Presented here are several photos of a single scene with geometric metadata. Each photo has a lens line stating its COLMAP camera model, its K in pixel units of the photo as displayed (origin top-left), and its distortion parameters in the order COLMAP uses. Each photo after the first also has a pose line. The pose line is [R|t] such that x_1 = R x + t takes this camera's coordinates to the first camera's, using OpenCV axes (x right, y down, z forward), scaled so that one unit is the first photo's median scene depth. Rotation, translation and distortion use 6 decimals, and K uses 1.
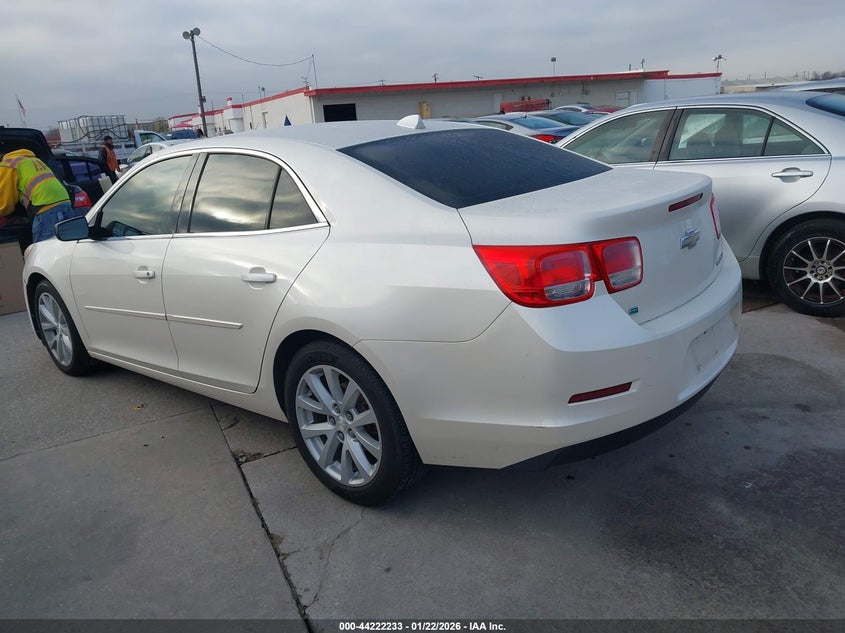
lens RADIAL K [[658.0, 0, 422.5], [0, 658.0, 316.5], [0, 0, 1]] dist [0.061736, -0.115390]
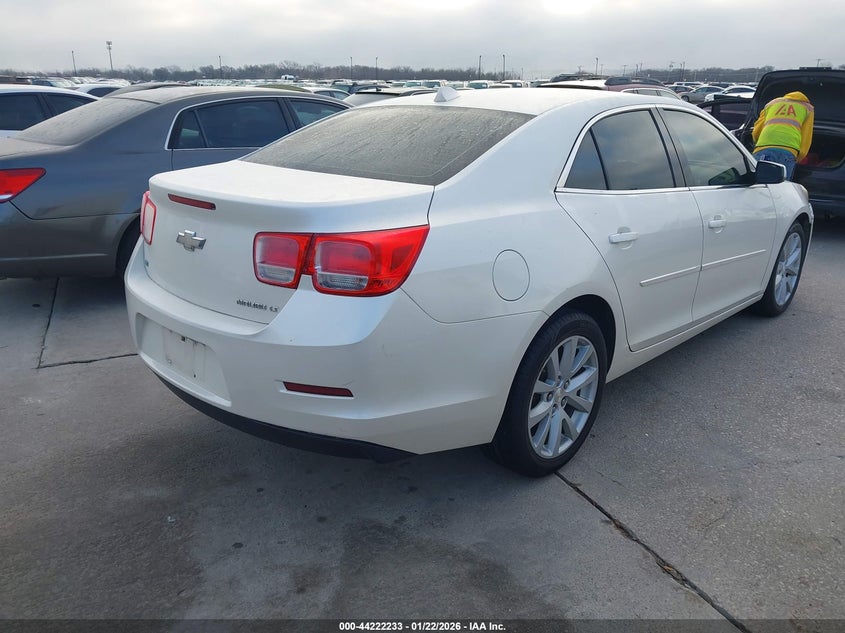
lens RADIAL K [[658.0, 0, 422.5], [0, 658.0, 316.5], [0, 0, 1]] dist [0.061736, -0.115390]
pose [[-0.046158, 0.405476, -0.912940, 1.194902], [-0.285418, 0.870462, 0.401040, -0.458511], [0.957291, 0.279080, 0.075551, 1.178310]]
